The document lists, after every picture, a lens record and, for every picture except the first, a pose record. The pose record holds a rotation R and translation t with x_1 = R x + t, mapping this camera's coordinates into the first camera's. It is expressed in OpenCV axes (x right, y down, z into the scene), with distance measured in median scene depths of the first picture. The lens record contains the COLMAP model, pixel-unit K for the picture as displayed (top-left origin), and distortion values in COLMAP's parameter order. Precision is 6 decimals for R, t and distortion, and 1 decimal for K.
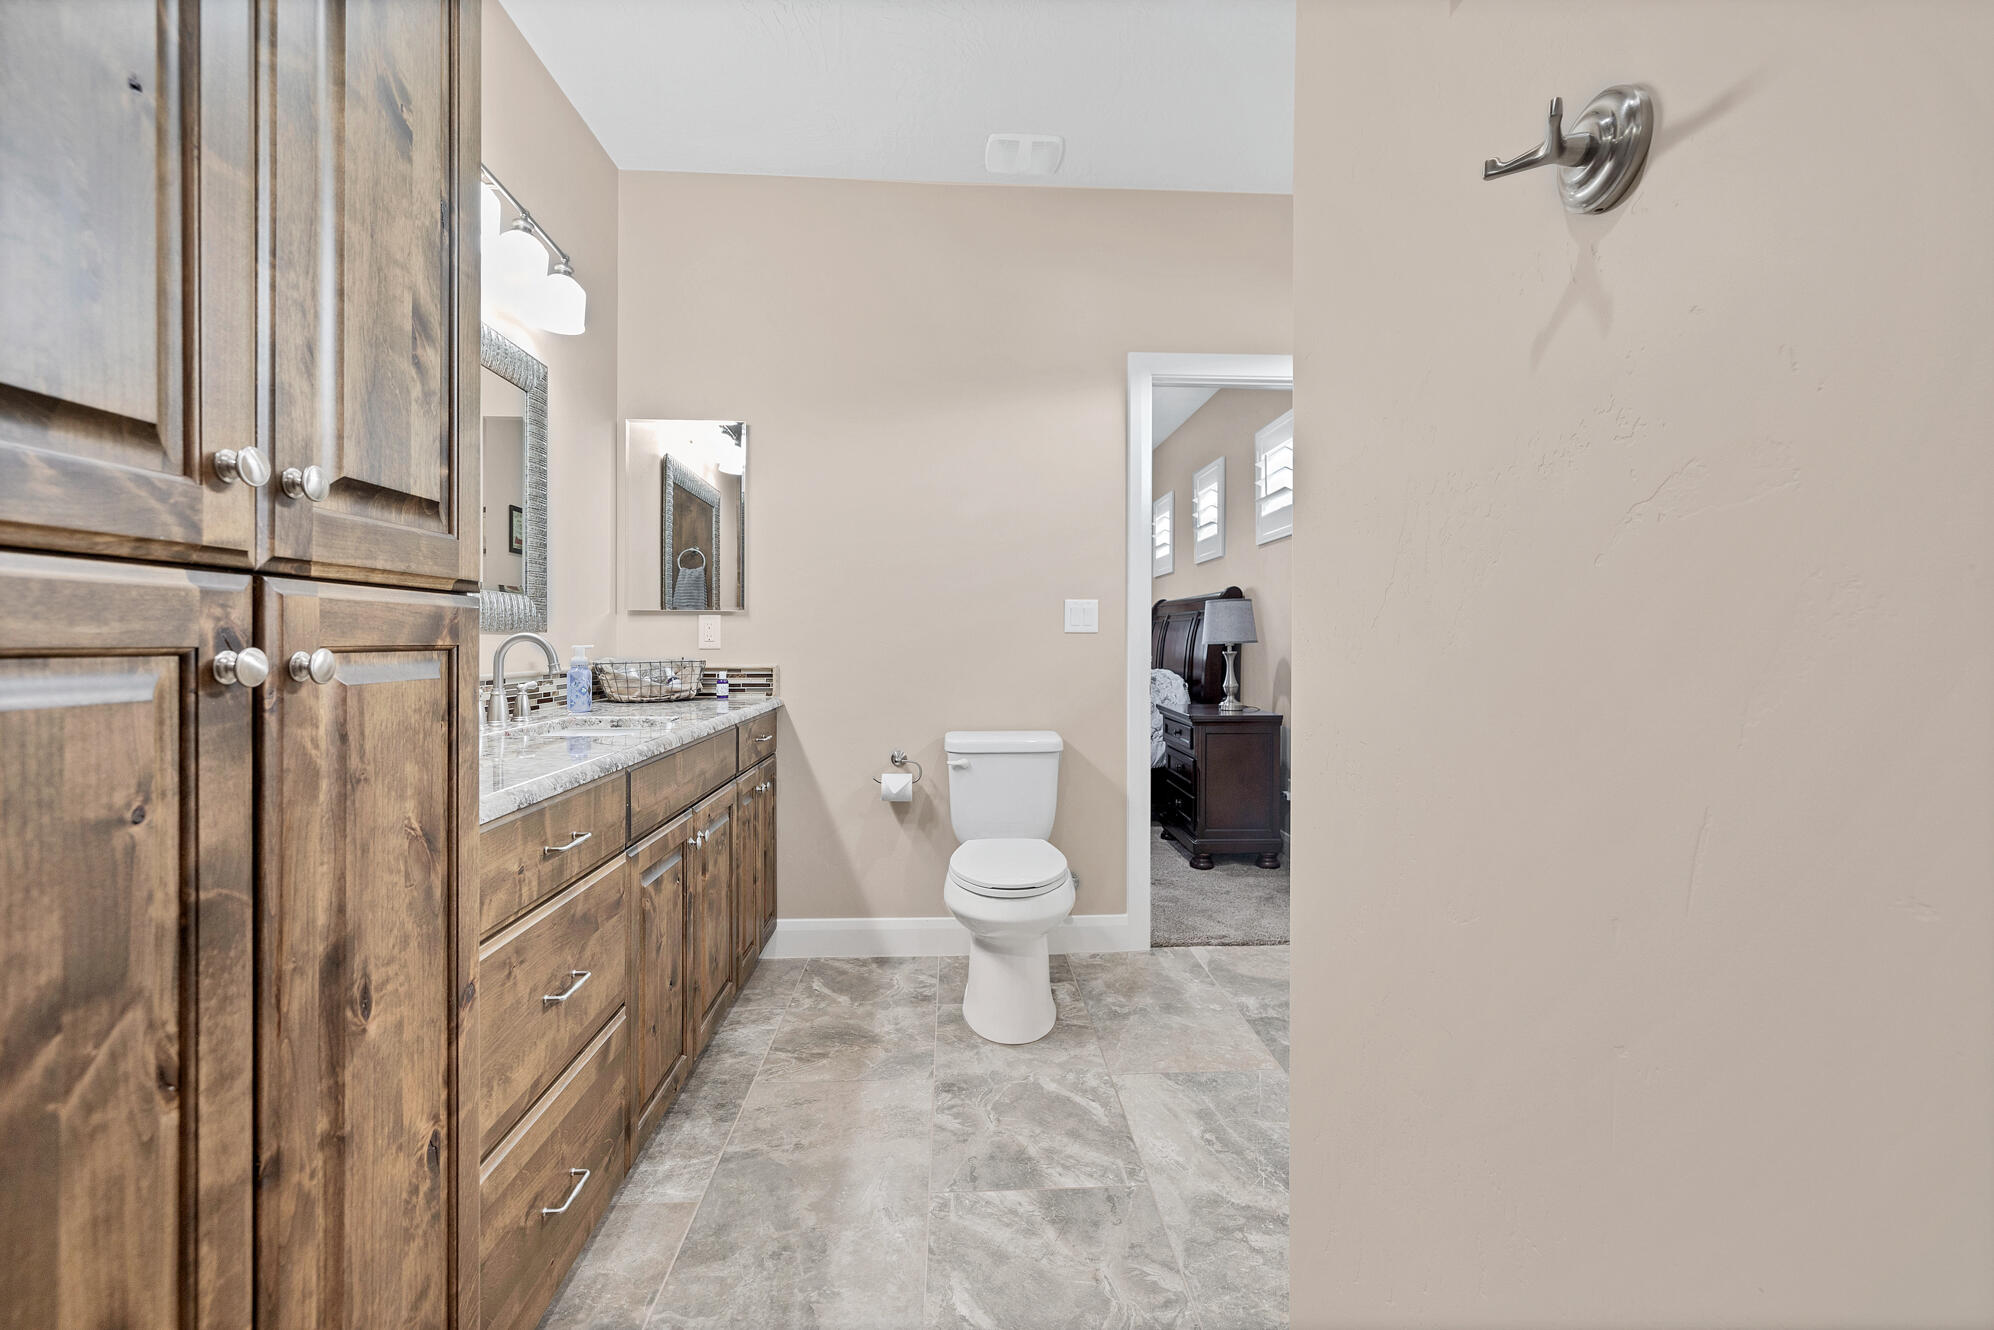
lens RADIAL K [[864.0, 0, 1007.1], [0, 864.0, 644.8], [0, 0, 1]] dist [0.004587, -0.000231]
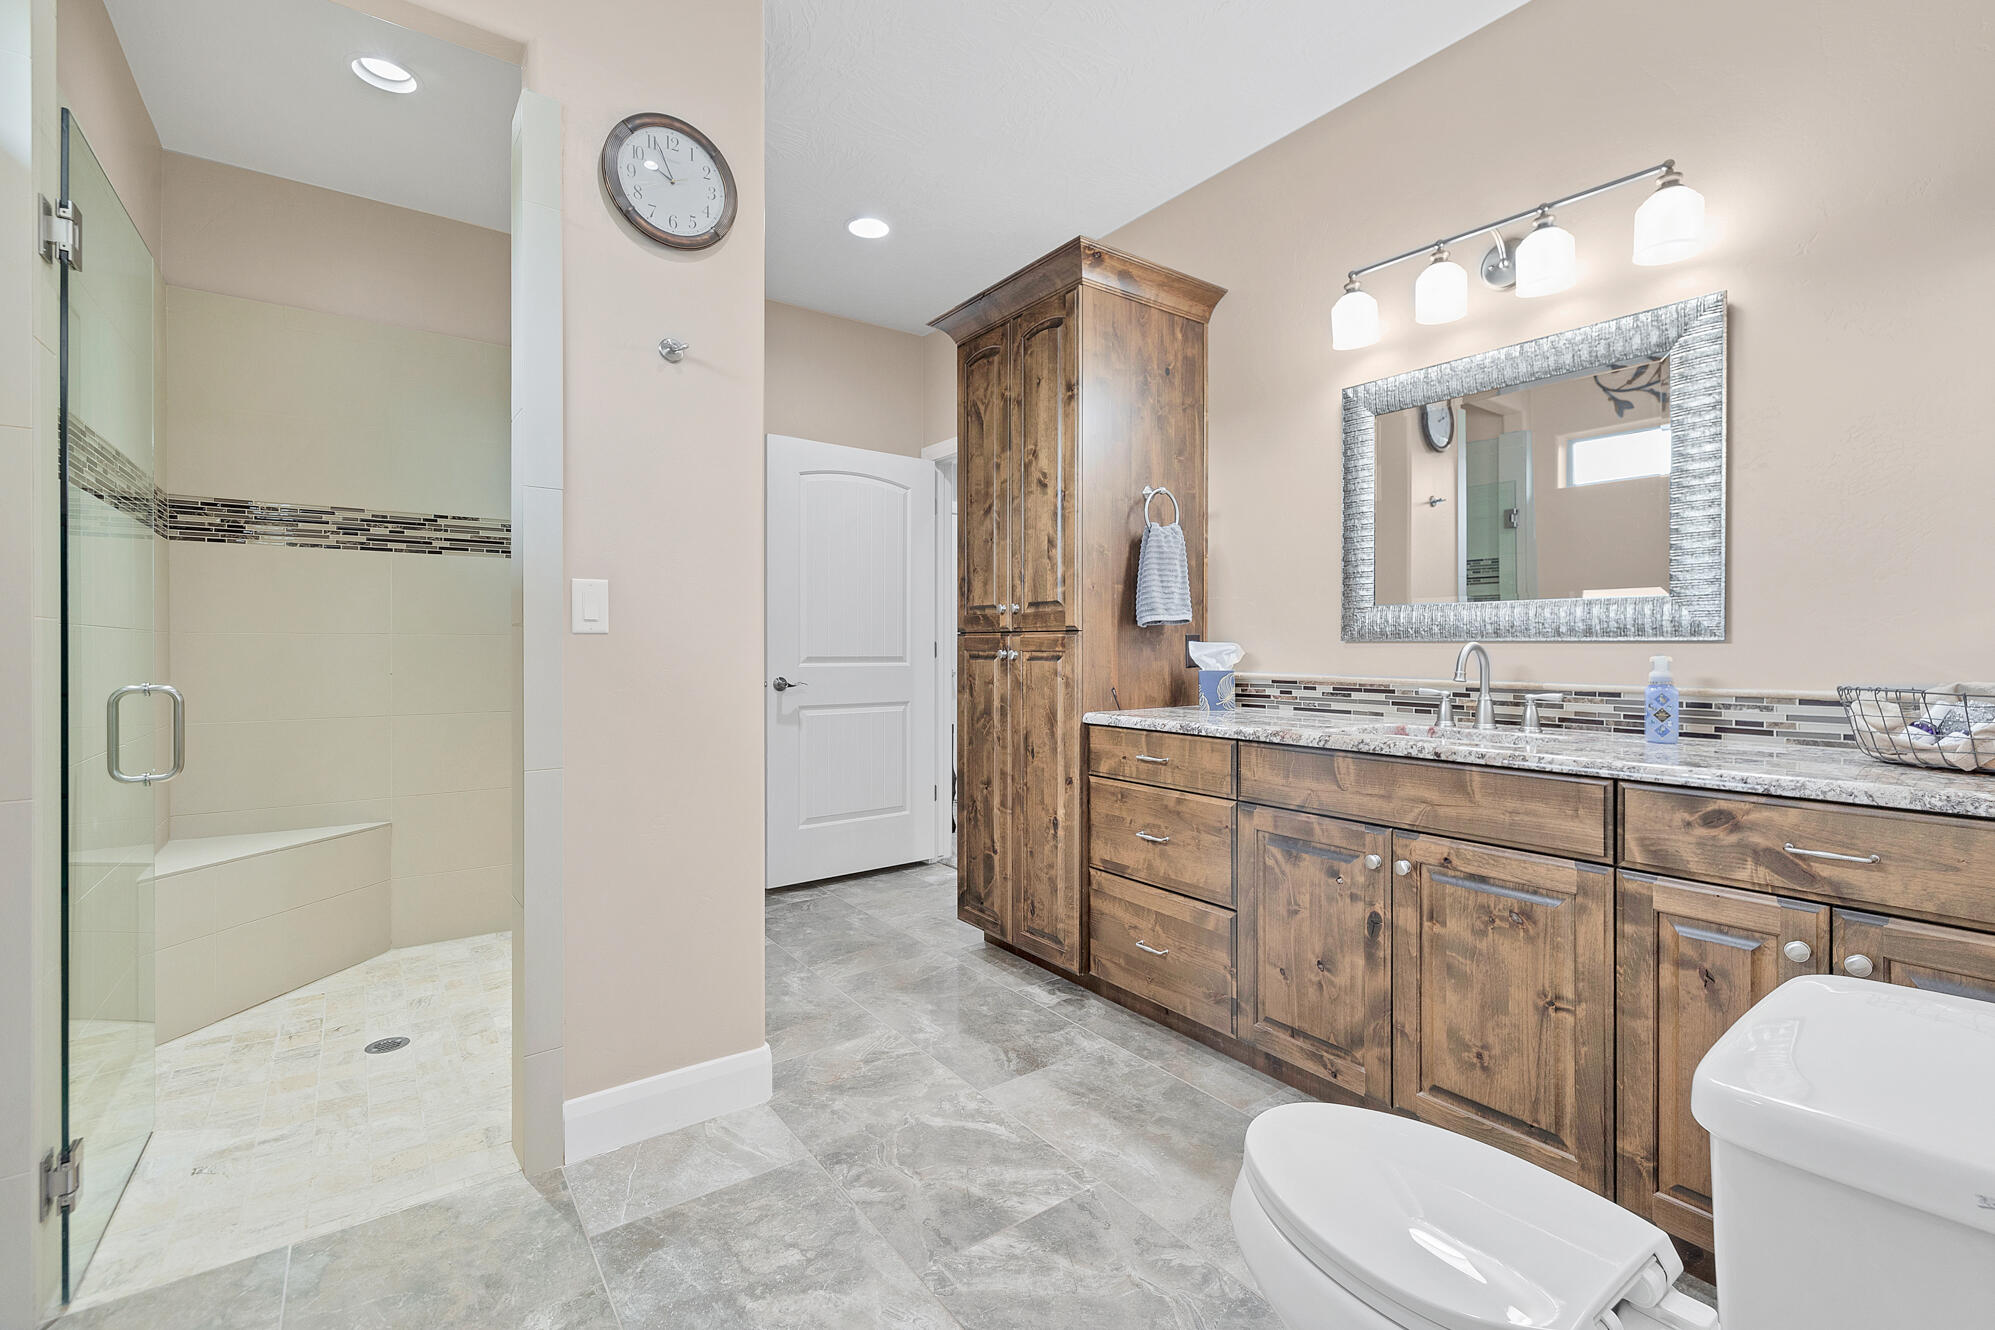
lens RADIAL K [[864.4, 0, 1004.6], [0, 864.4, 657.8], [0, 0, 1]] dist [0.004587, -0.000231]
pose [[-0.840371, 0.004578, -0.541992, 0.608518], [-0.005253, 0.999849, 0.016591, -0.012767], [0.541986, 0.016790, -0.840220, 1.923502]]
